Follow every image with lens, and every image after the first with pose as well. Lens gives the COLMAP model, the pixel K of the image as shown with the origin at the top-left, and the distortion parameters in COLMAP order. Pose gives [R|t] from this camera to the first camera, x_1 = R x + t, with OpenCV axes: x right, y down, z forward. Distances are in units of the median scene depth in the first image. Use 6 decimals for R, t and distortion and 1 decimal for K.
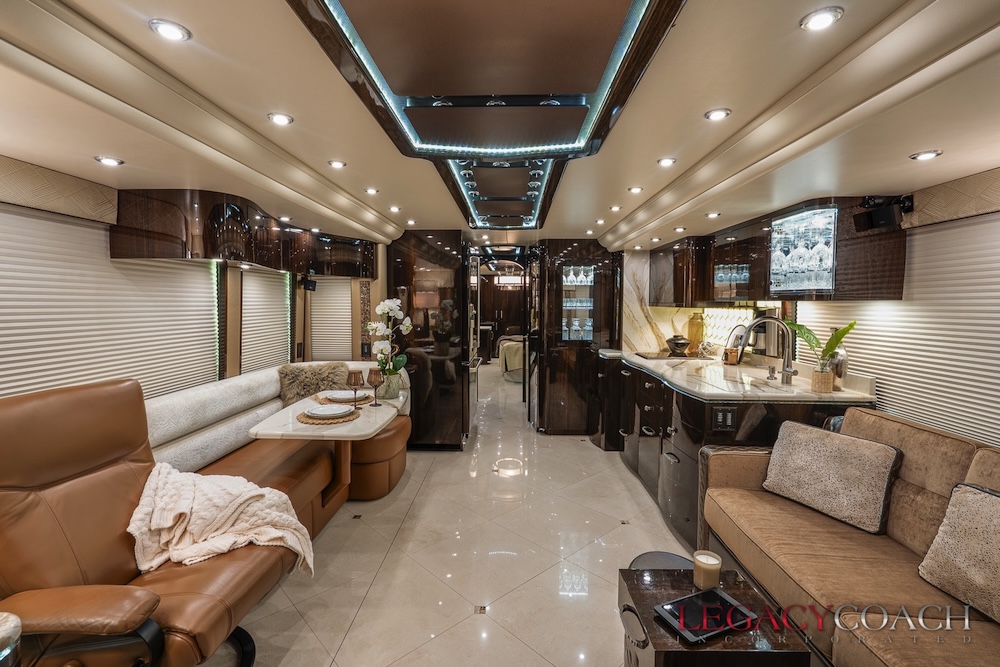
lens RADIAL K [[454.5, 0, 500.0], [0, 454.5, 333.5], [0, 0, 1]] dist [-0.001341, 0.000284]
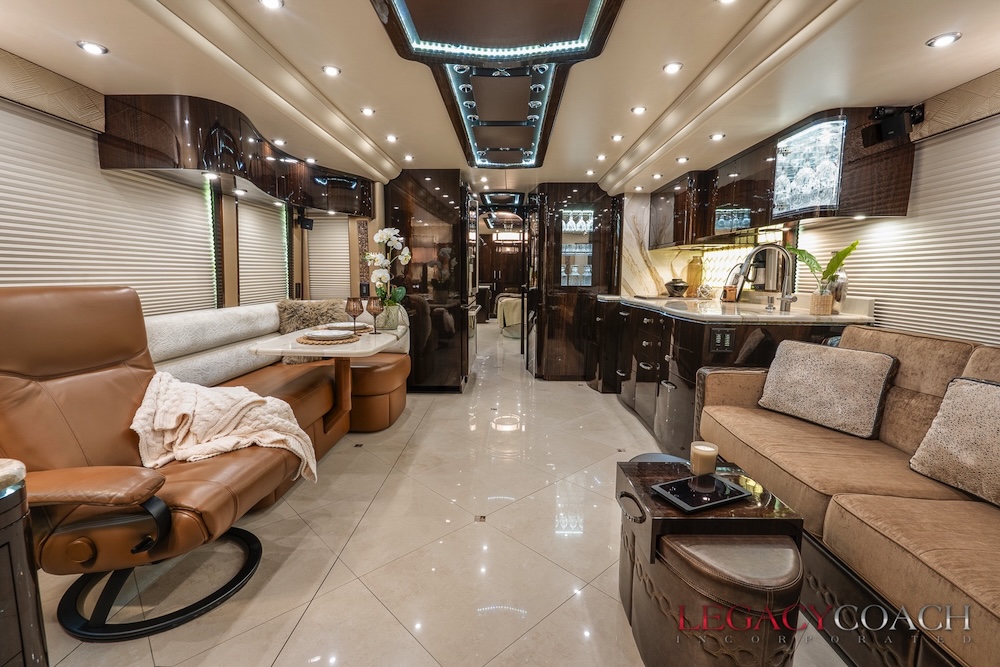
lens RADIAL K [[451.2, 0, 499.8], [0, 451.2, 332.7], [0, 0, 1]] dist [-0.001977, 0.001013]
pose [[0.999989, 0.001772, 0.004321, -0.003697], [-0.002046, 0.997942, 0.064096, 0.114394], [-0.004198, -0.064104, 0.997934, 0.007393]]
